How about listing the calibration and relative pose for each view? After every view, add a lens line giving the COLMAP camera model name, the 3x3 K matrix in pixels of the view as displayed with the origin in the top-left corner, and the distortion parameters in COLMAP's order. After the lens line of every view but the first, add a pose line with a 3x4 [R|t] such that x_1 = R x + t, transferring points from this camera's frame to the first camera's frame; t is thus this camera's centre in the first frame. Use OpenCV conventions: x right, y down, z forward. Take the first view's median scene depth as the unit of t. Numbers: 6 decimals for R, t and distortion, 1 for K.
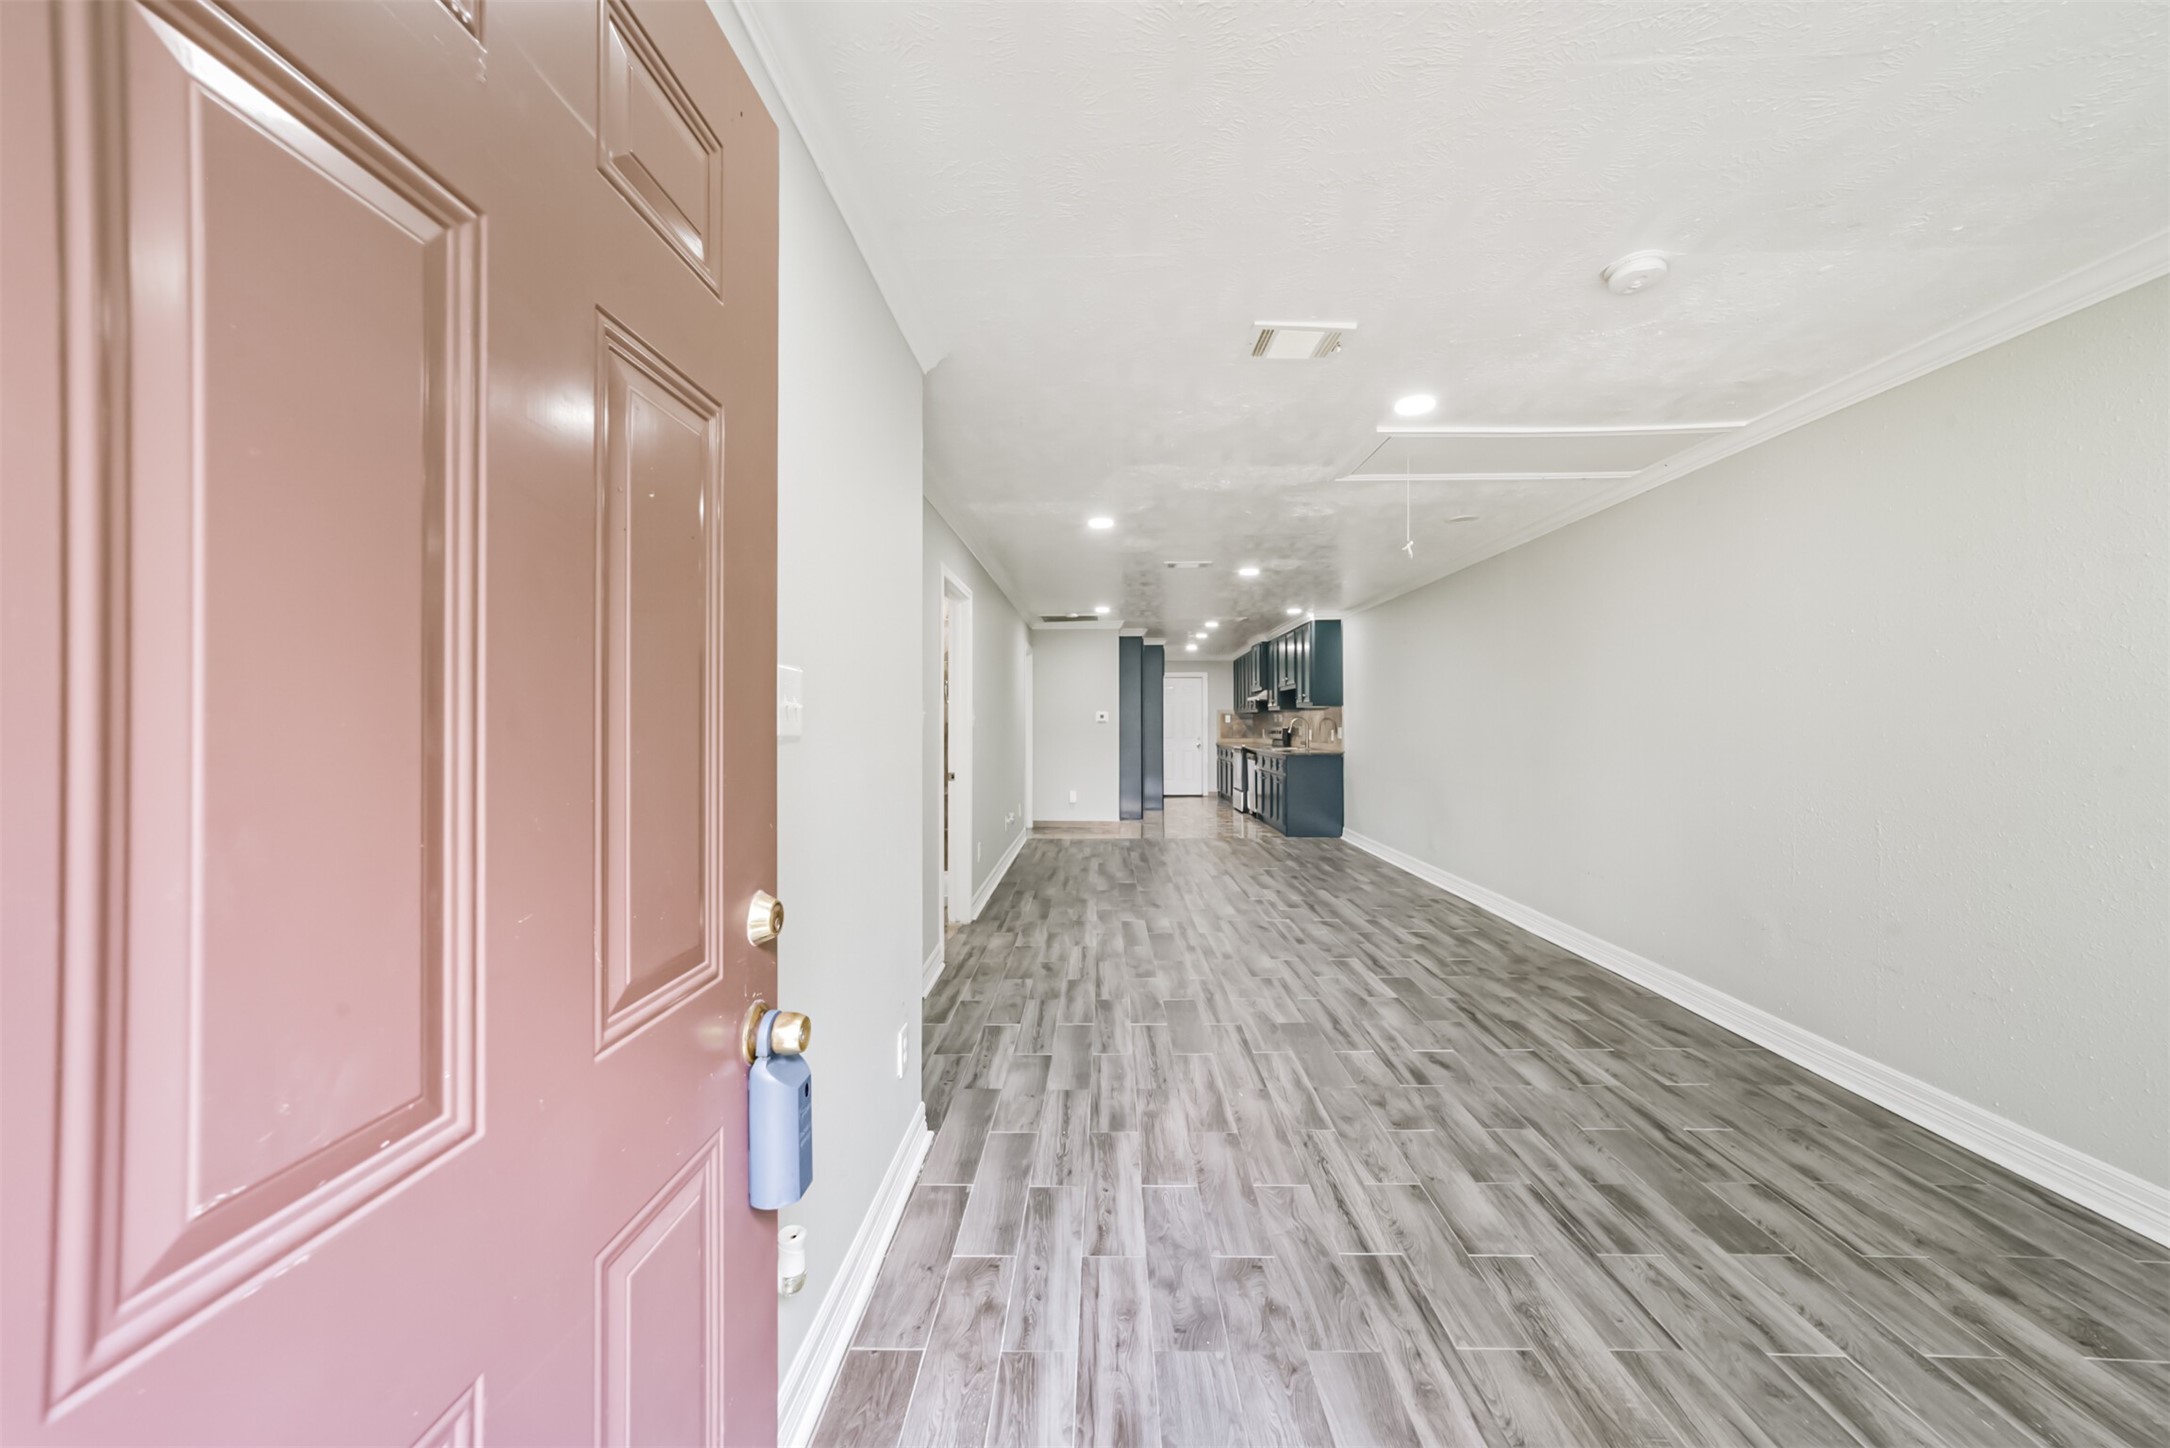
lens RADIAL K [[822.2, 0, 1089.8], [0, 822.2, 733.4], [0, 0, 1]] dist [-0.017481, 0.011546]
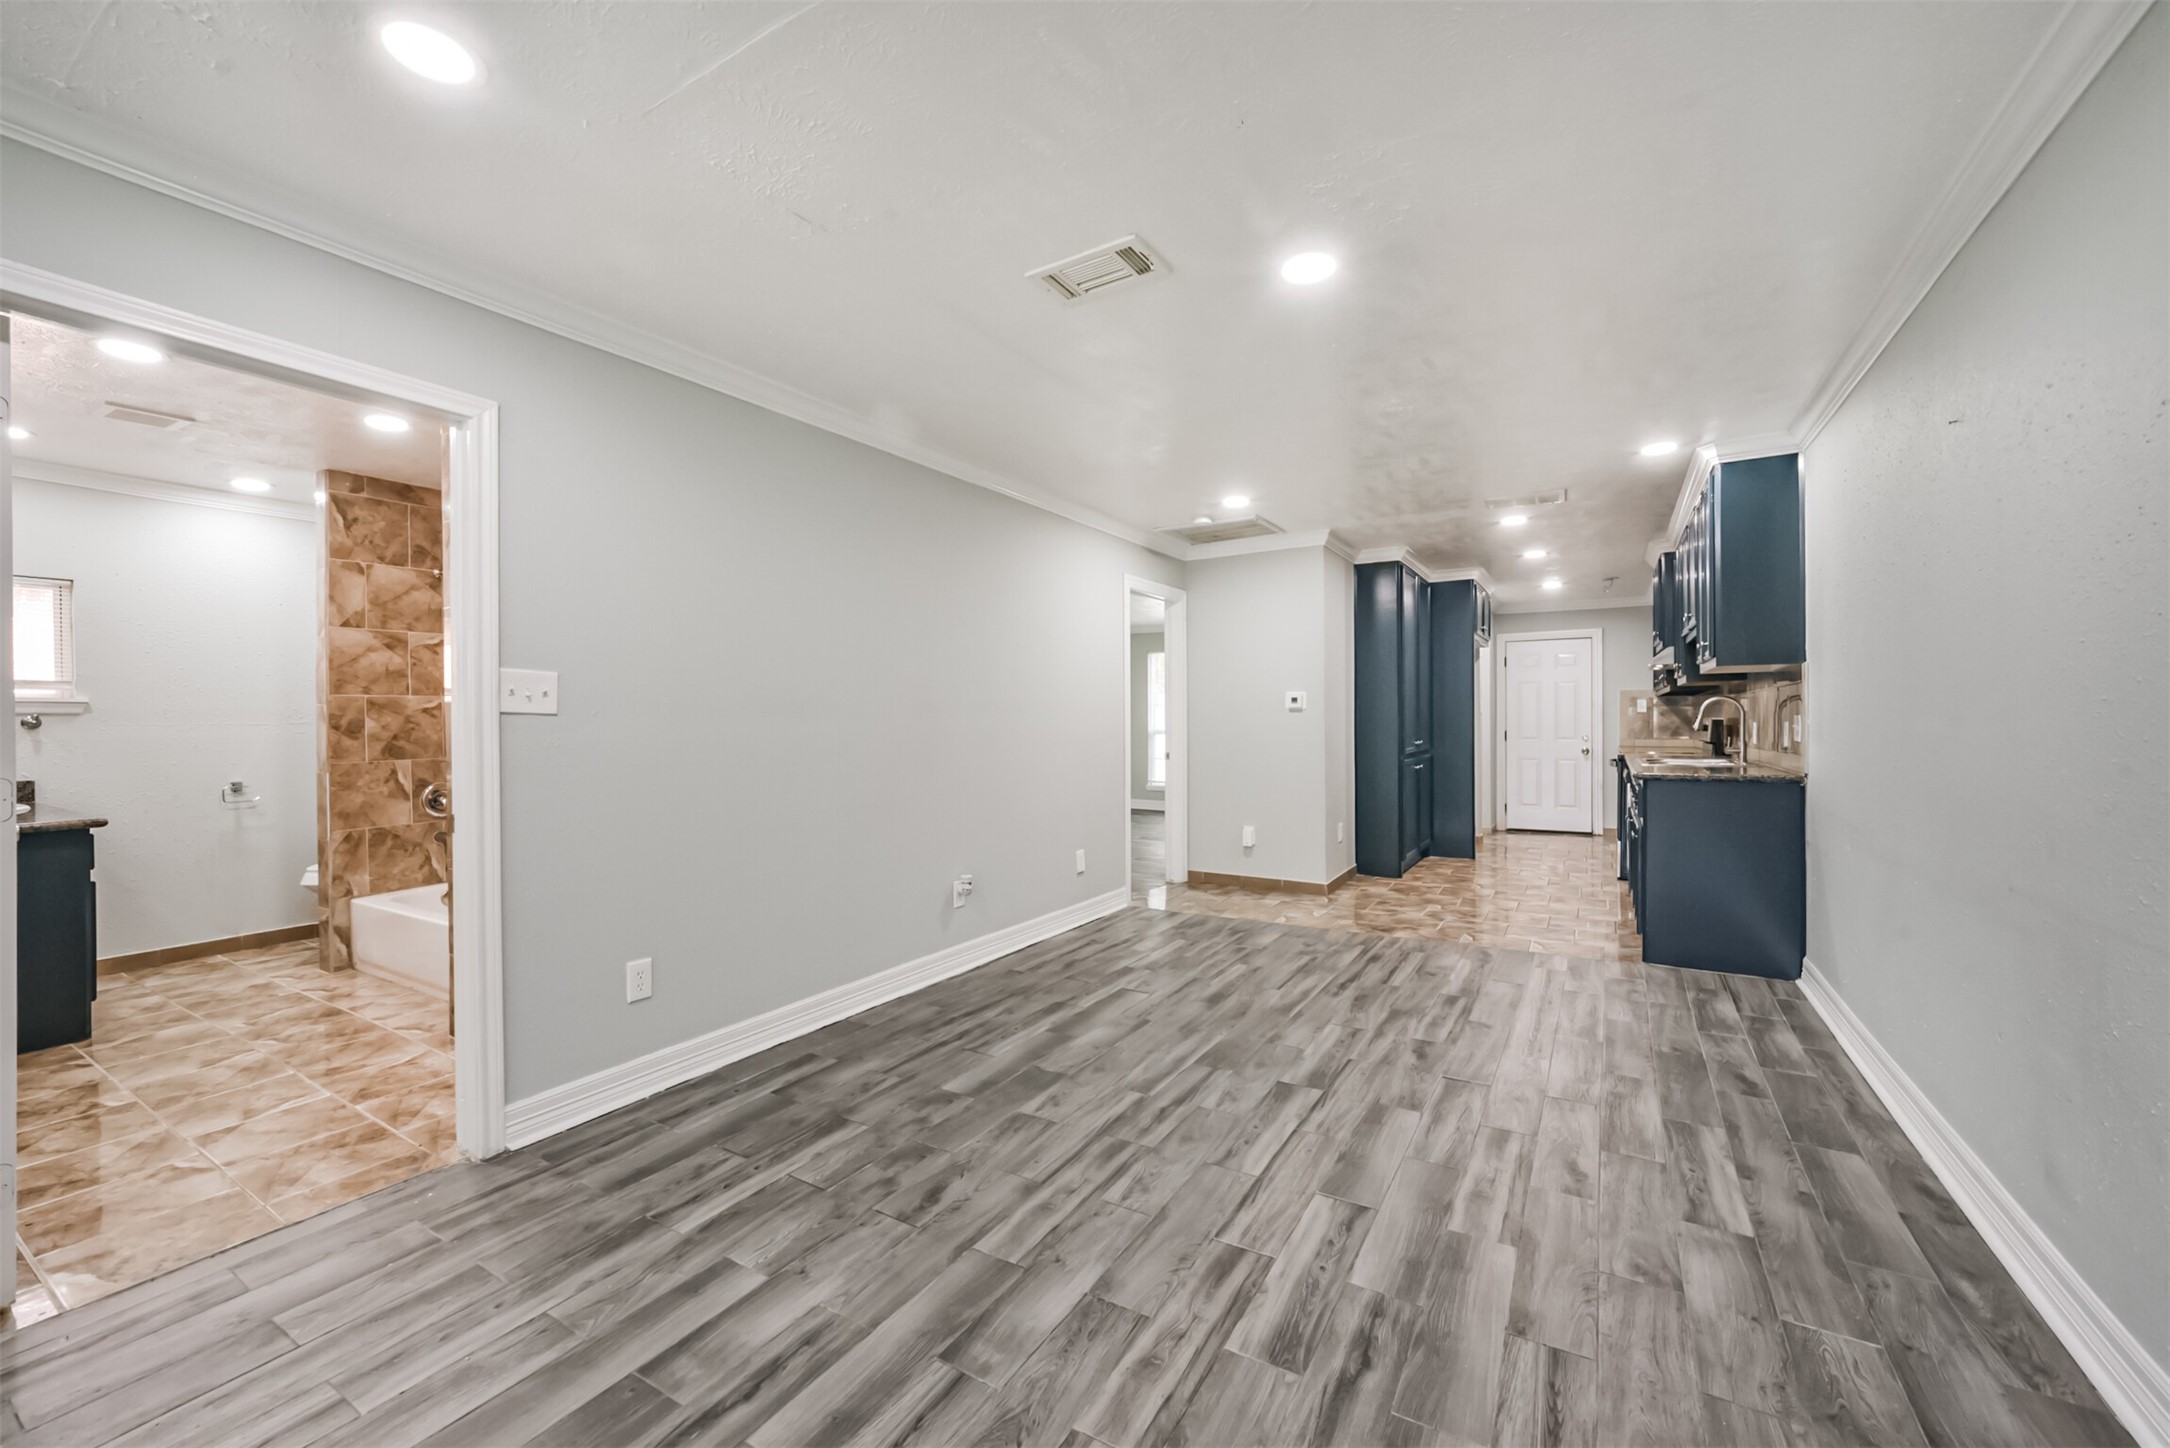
lens RADIAL K [[850.8, 0, 1090.1], [0, 850.8, 718.1], [0, 0, 1]] dist [-0.023049, 0.010230]
pose [[0.863483, -0.002605, -0.504371, 0.650322], [-0.004372, 0.999910, -0.012648, 0.001094], [0.504359, 0.013127, 0.863394, 1.399650]]
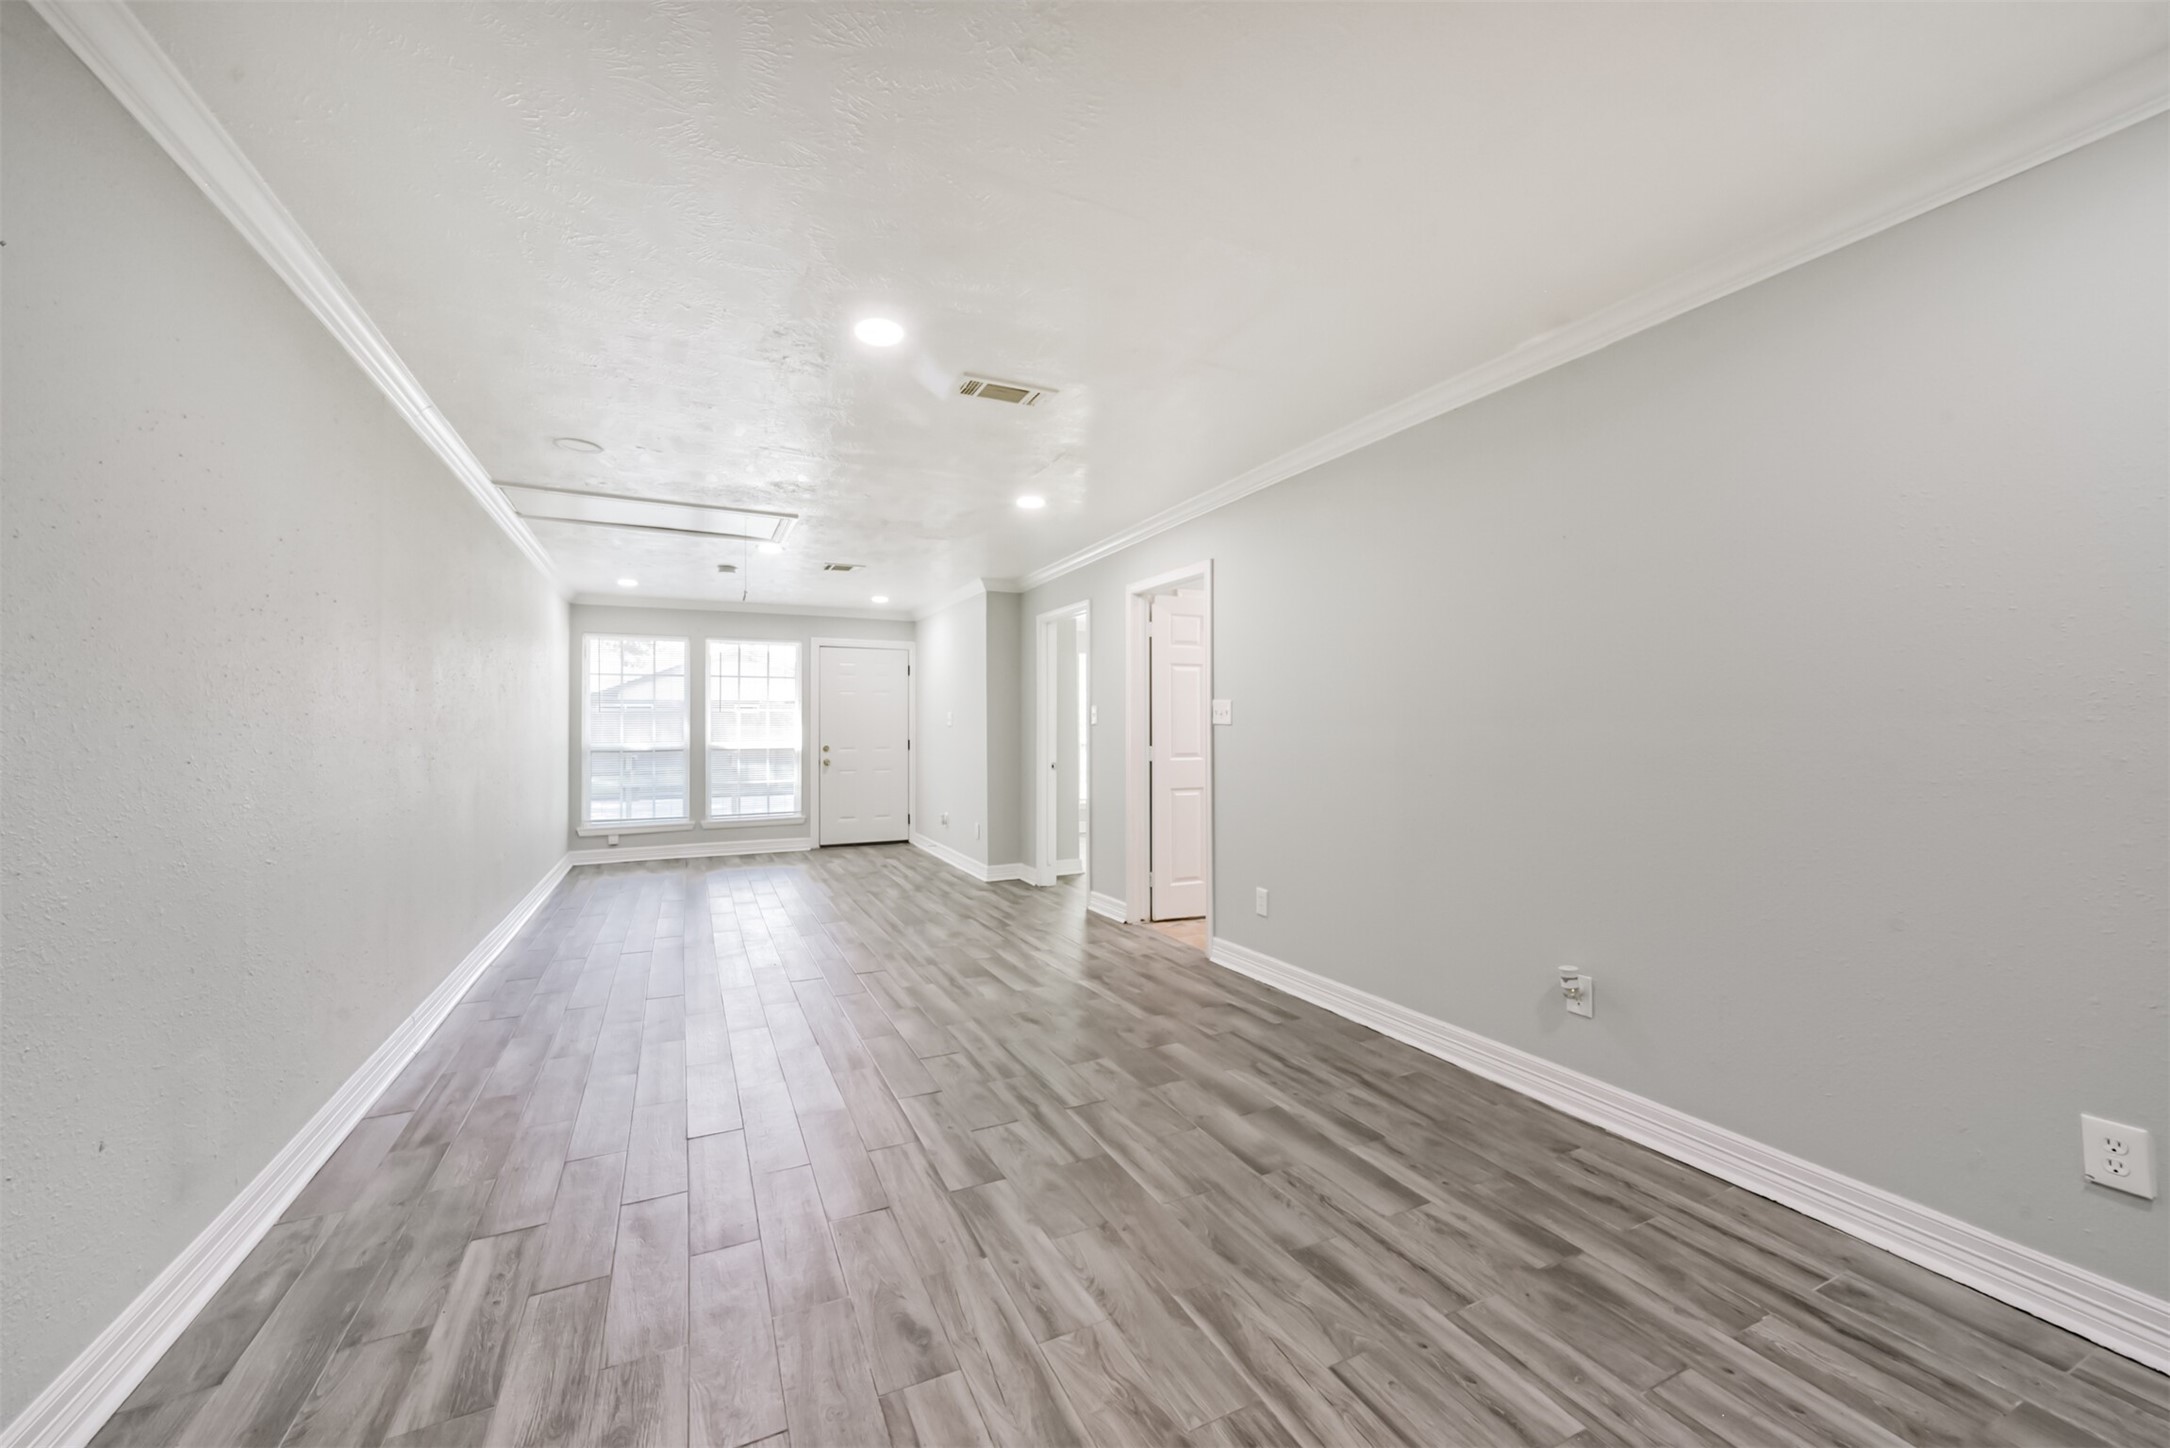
lens RADIAL K [[836.8, 0, 1093.1], [0, 836.8, 717.2], [0, 0, 1]] dist [-0.021473, 0.009953]
pose [[-0.889182, -0.000003, -0.457554, 0.624729], [0.000342, 1.000000, -0.000672, -0.024735], [0.457554, -0.000754, -0.889182, 3.179575]]
